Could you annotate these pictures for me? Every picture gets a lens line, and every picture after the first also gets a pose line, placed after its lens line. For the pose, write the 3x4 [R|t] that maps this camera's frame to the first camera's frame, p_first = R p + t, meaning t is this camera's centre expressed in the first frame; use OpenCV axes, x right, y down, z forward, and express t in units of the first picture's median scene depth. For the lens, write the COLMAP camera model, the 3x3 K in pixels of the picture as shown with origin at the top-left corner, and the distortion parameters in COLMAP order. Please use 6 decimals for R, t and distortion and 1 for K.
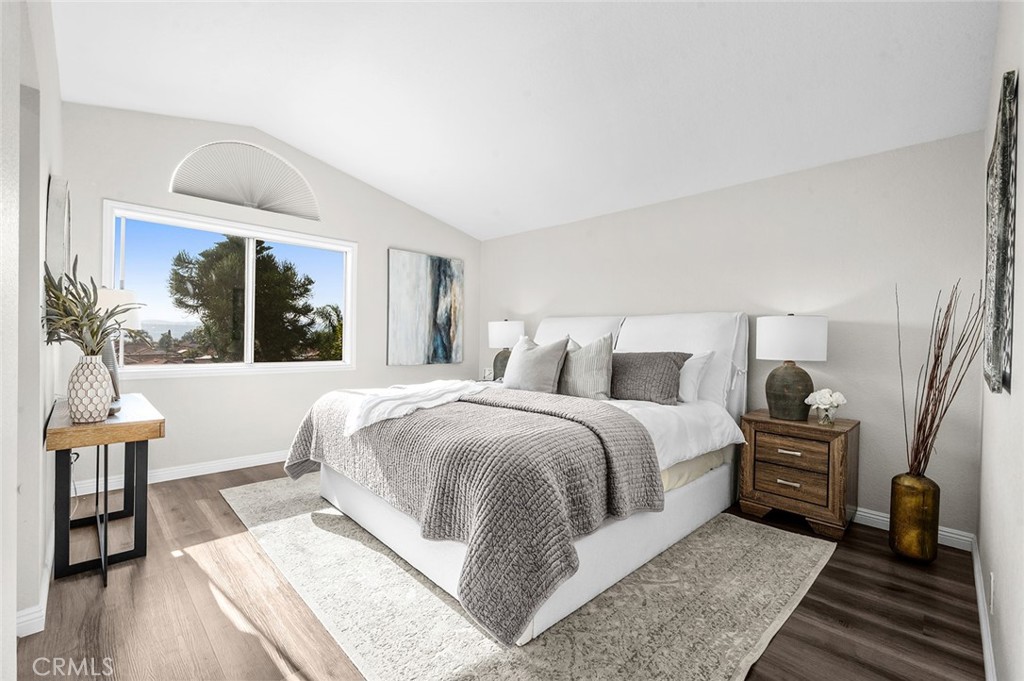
lens RADIAL K [[443.9, 0, 512.0], [0, 443.9, 340.5], [0, 0, 1]] dist [0.012762, 0.000106]
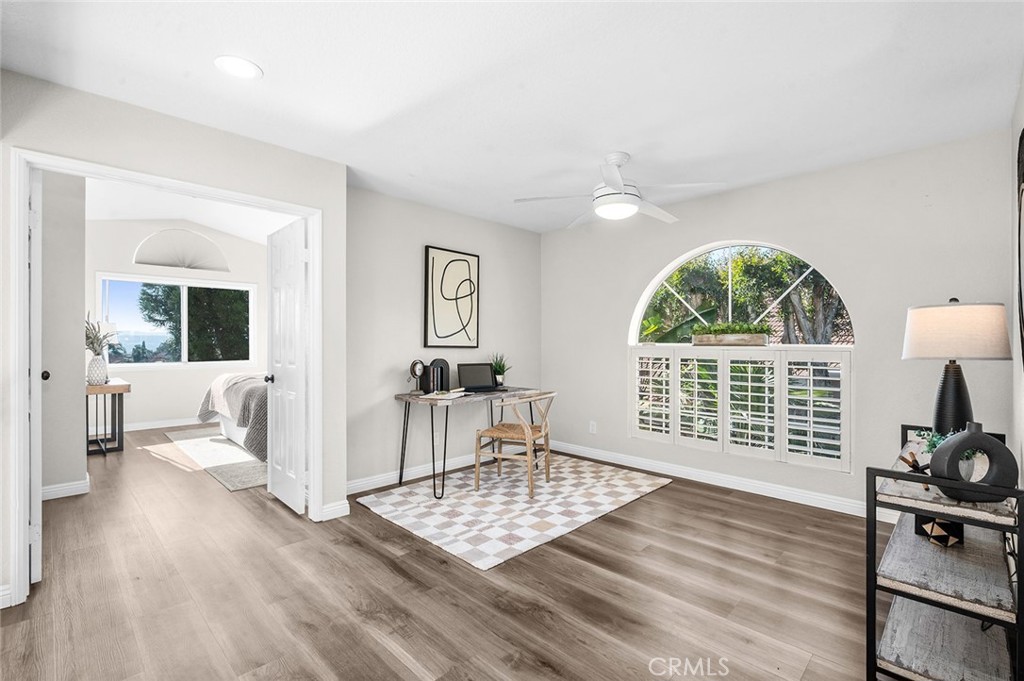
lens RADIAL K [[464.1, 0, 512.0], [0, 464.1, 340.5], [0, 0, 1]] dist [0.001146, 0.000063]
pose [[0.999607, -0.022281, 0.017016, 0.677284], [0.022411, 0.999721, -0.007480, 0.013113], [-0.016845, 0.007858, 0.999827, -0.837217]]
